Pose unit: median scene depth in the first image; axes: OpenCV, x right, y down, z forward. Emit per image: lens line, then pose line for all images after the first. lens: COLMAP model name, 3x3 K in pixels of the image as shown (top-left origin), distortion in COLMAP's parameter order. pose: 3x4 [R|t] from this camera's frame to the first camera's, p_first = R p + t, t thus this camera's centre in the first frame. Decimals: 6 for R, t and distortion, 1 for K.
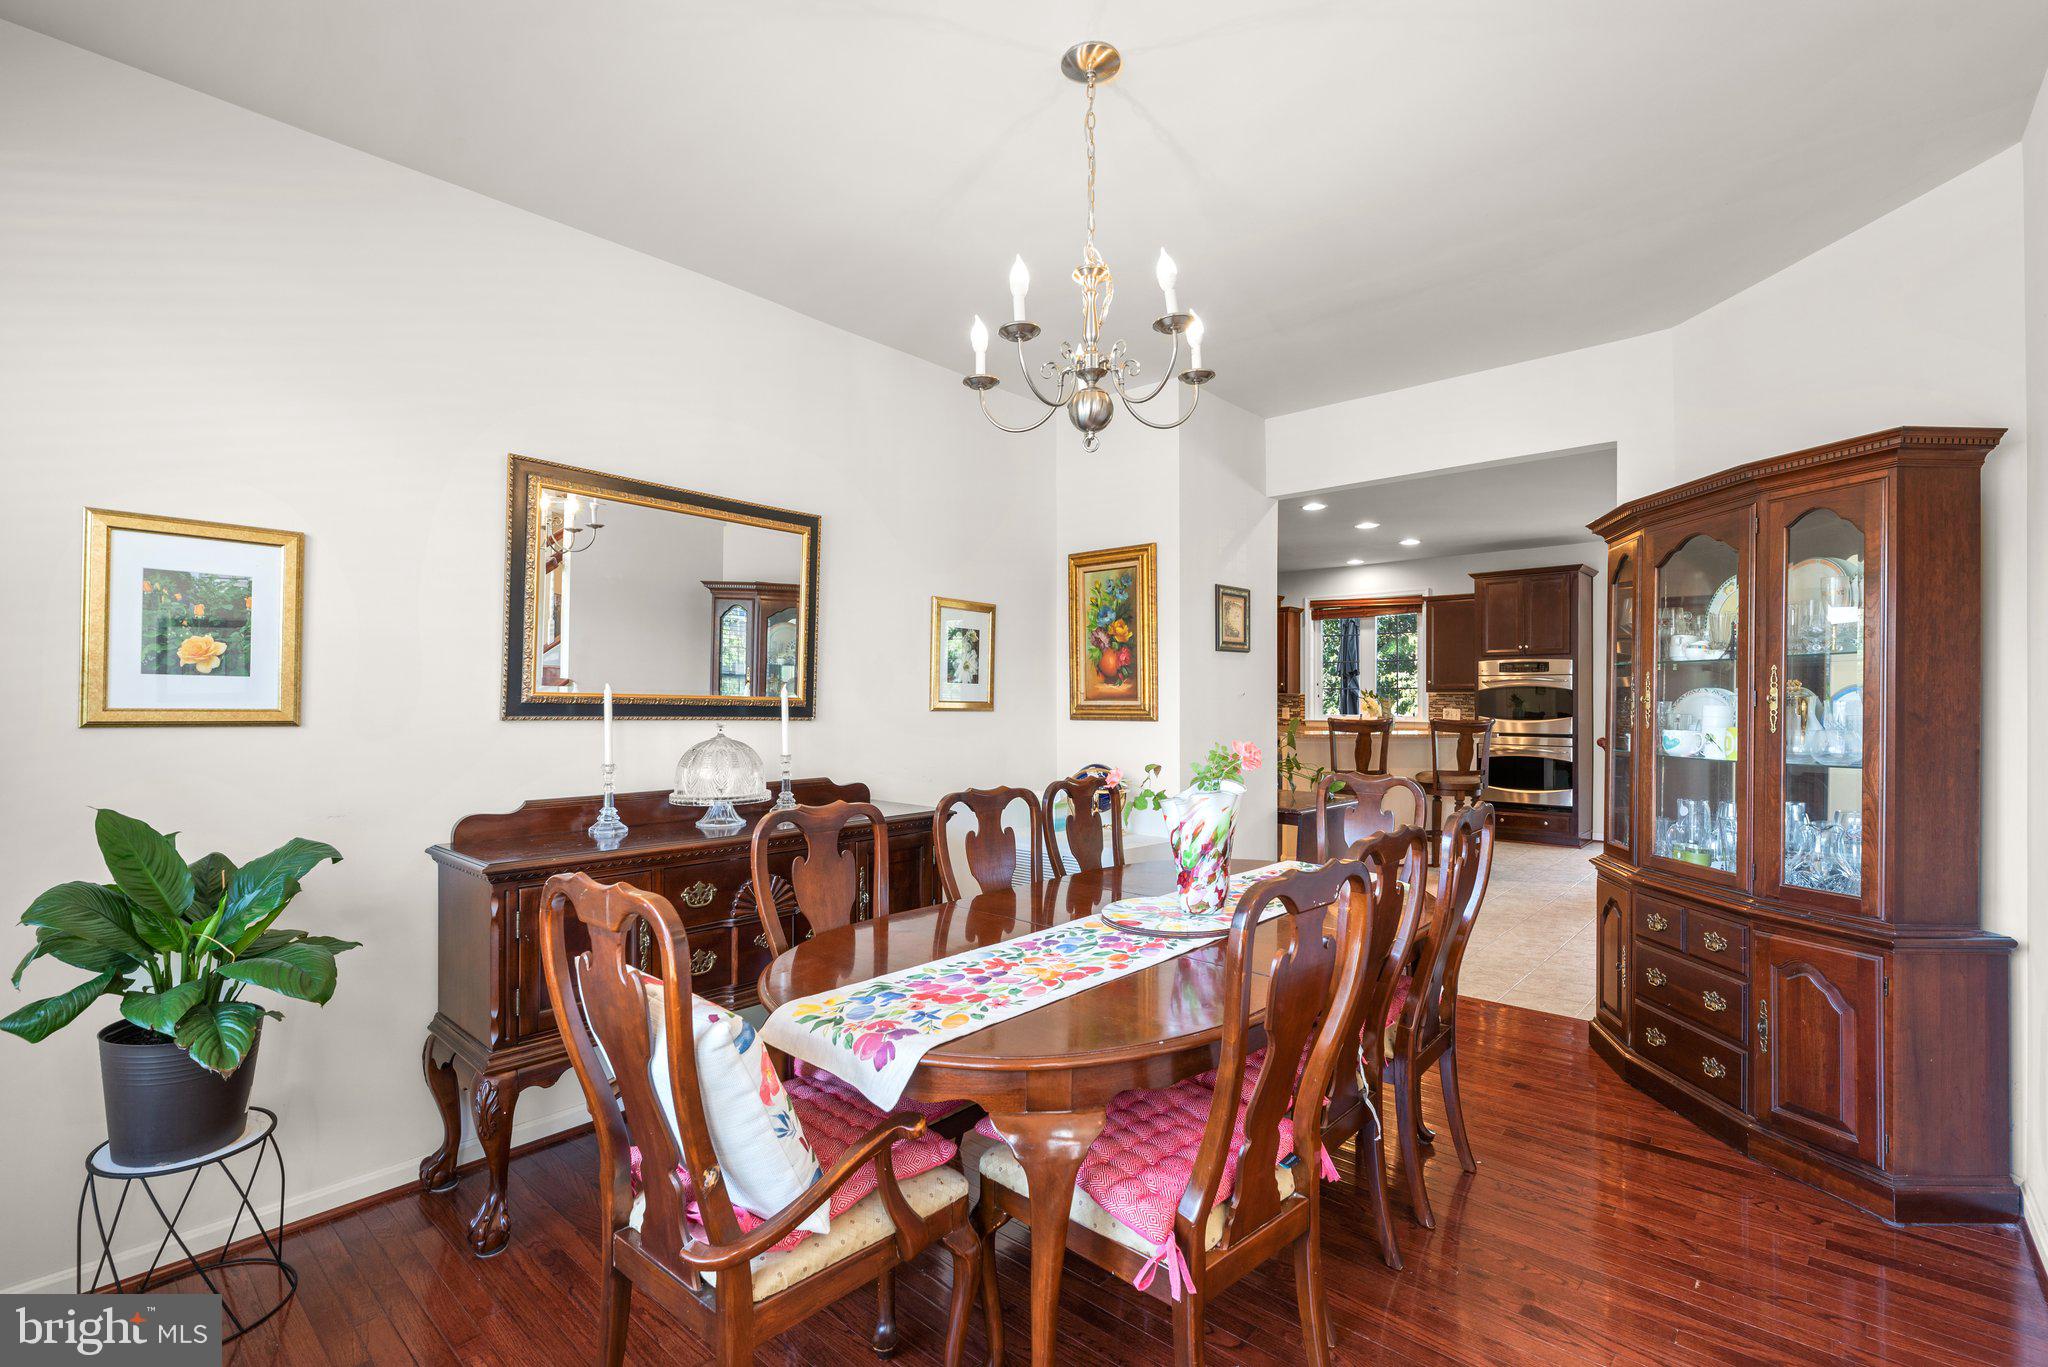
lens RADIAL K [[896.9, 0, 1037.1], [0, 896.9, 689.2], [0, 0, 1]] dist [0.000909, 0.000229]
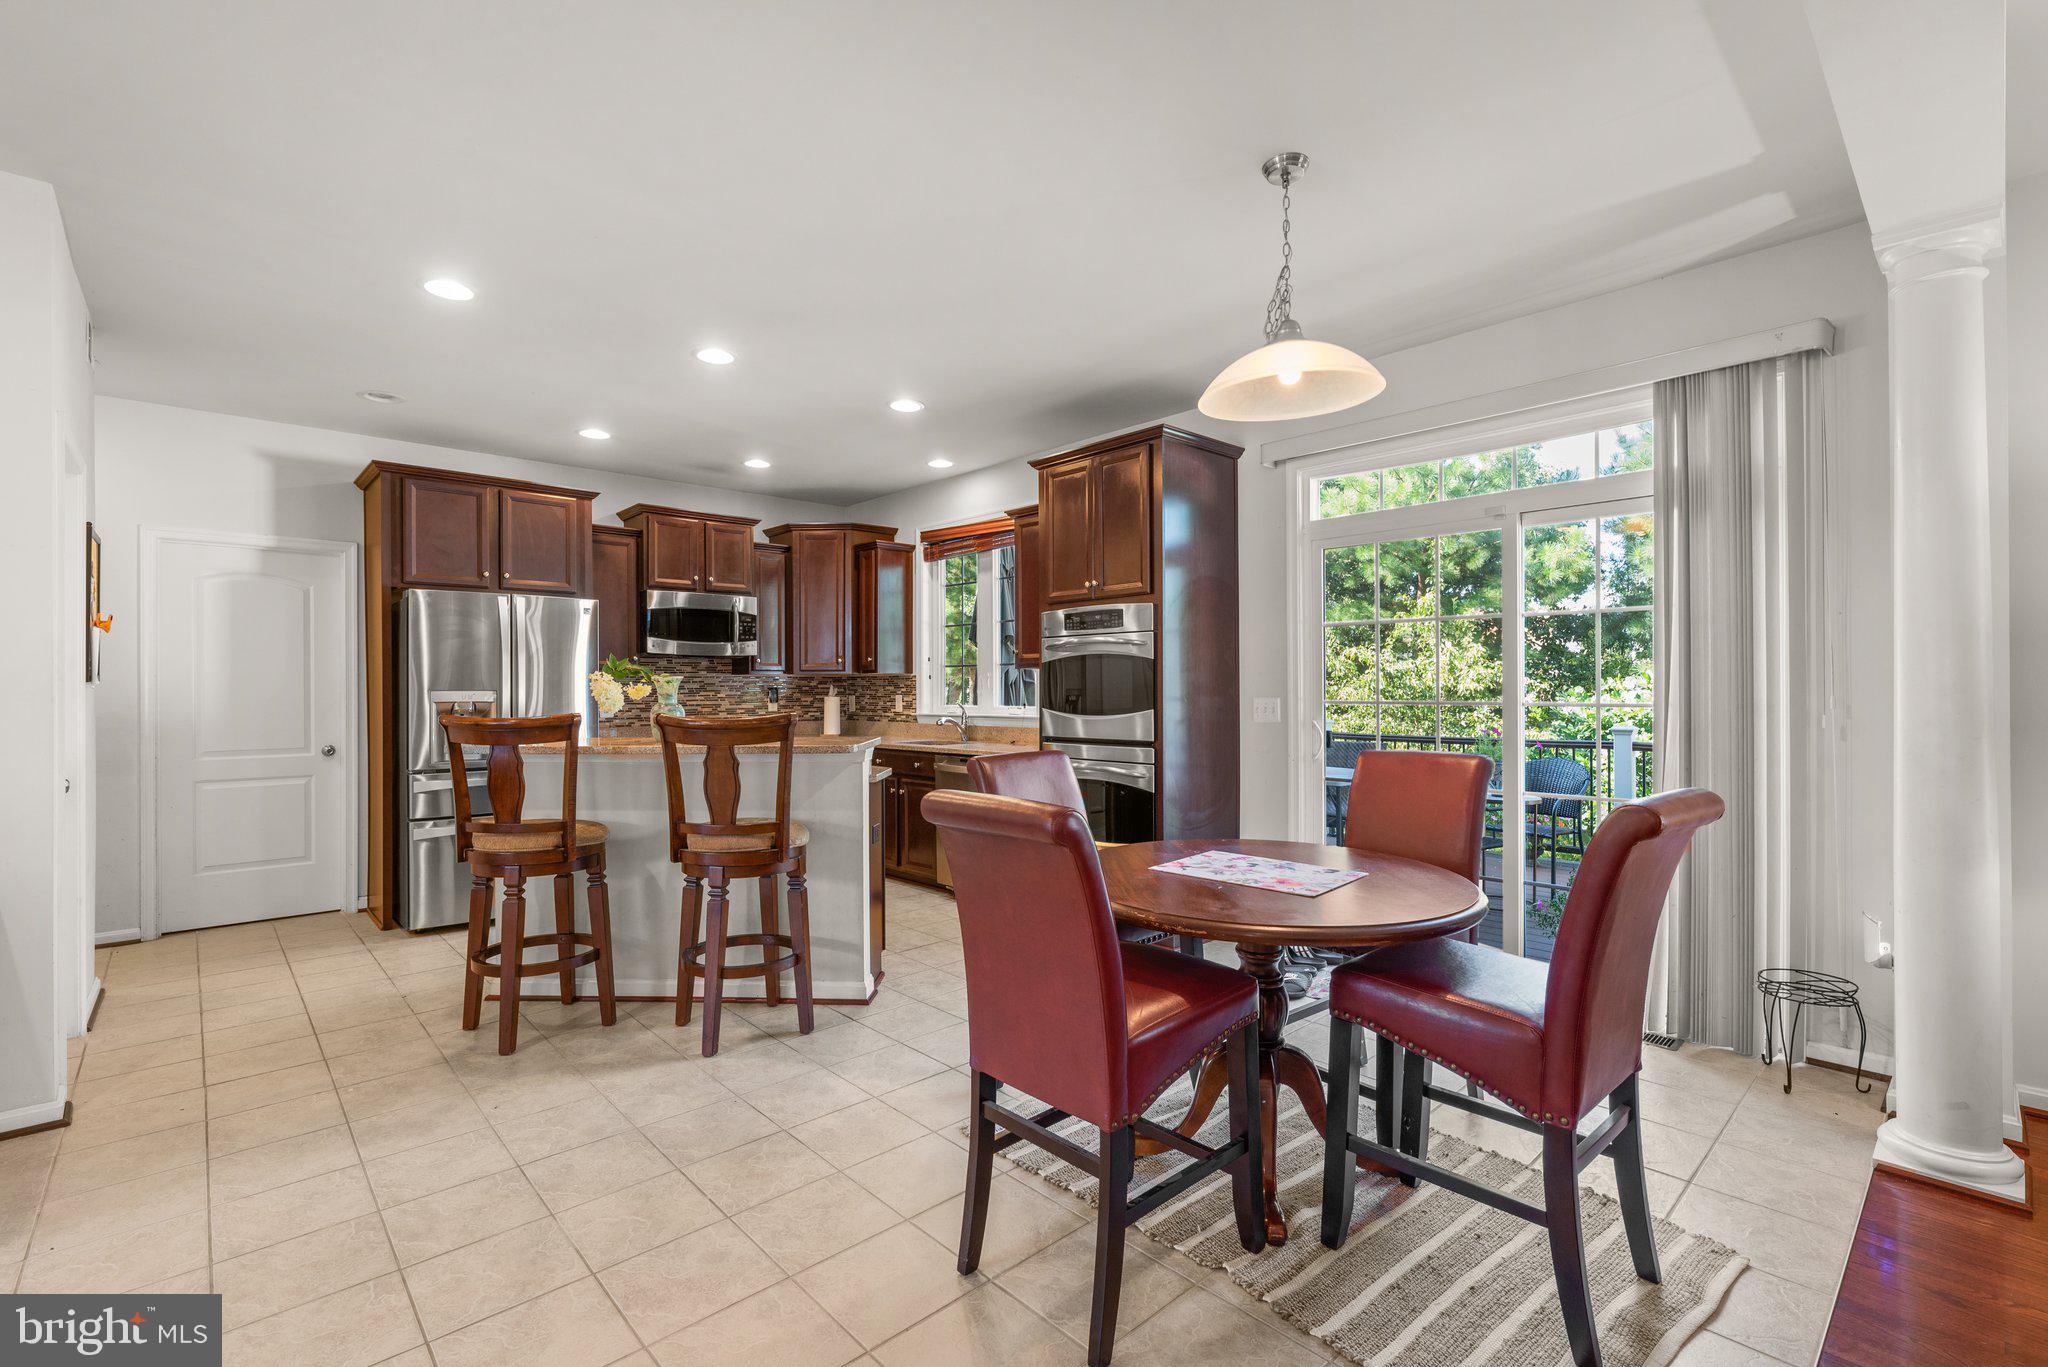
lens RADIAL K [[917.2, 0, 1026.7], [0, 917.2, 693.8], [0, 0, 1]] dist [0.004453, 0.000118]
pose [[0.993665, -0.005184, -0.112261, 0.516000], [0.006837, 0.999874, 0.014346, 0.012057], [0.112173, -0.015023, 0.993575, 0.387156]]
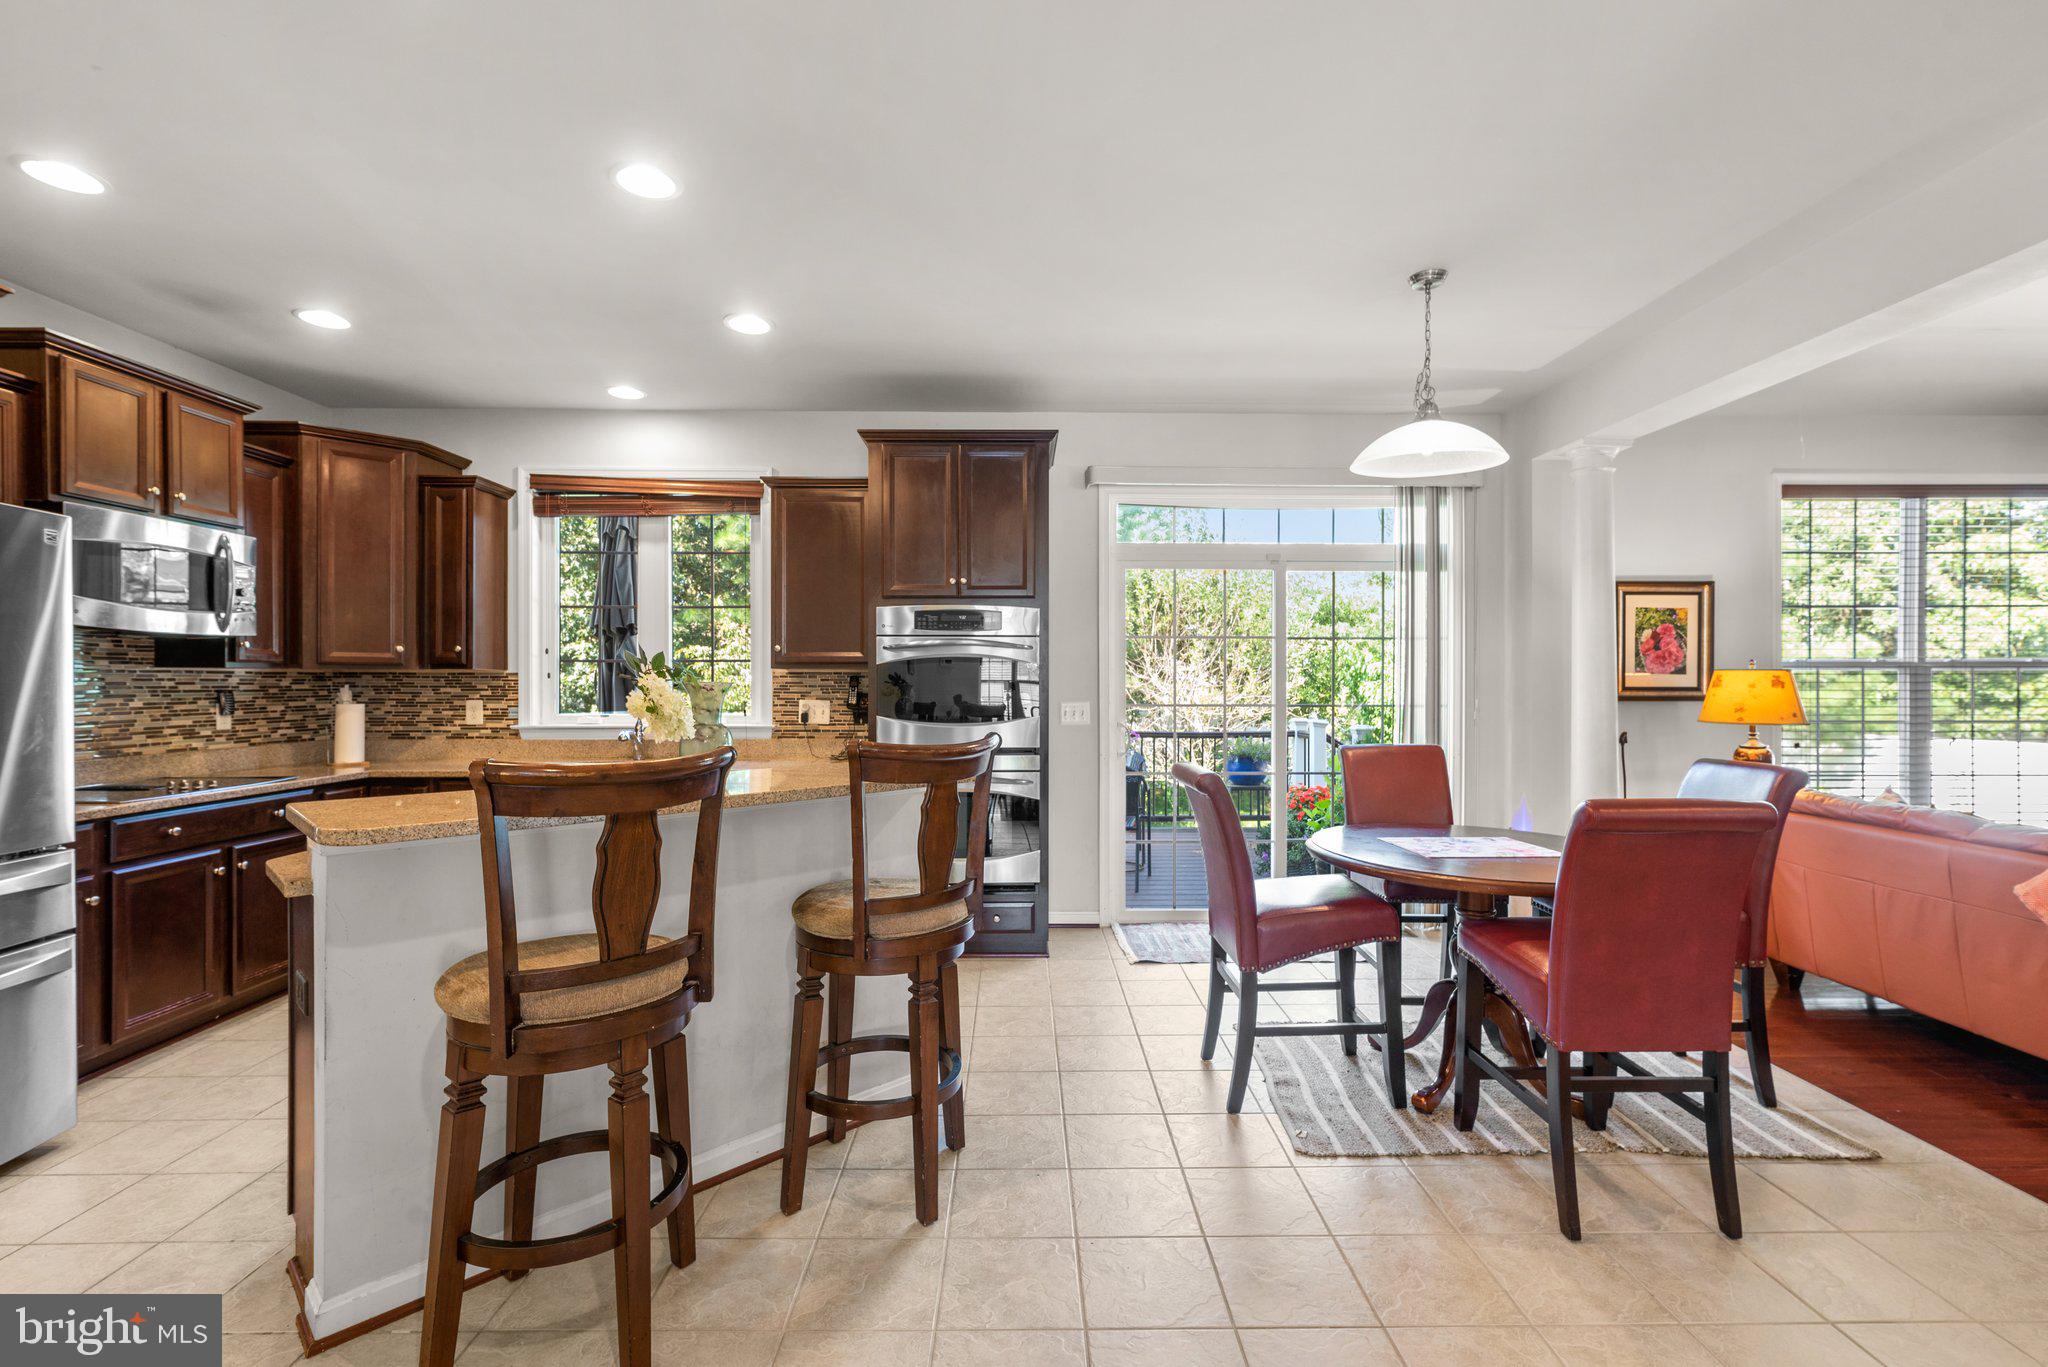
lens RADIAL K [[917.2, 0, 1026.7], [0, 917.2, 693.8], [0, 0, 1]] dist [0.004453, 0.000118]
pose [[0.742484, -0.008944, 0.669804, 0.197088], [-0.006851, 0.999757, 0.020944, 0.006048], [-0.669829, -0.020140, 0.742242, 0.526748]]
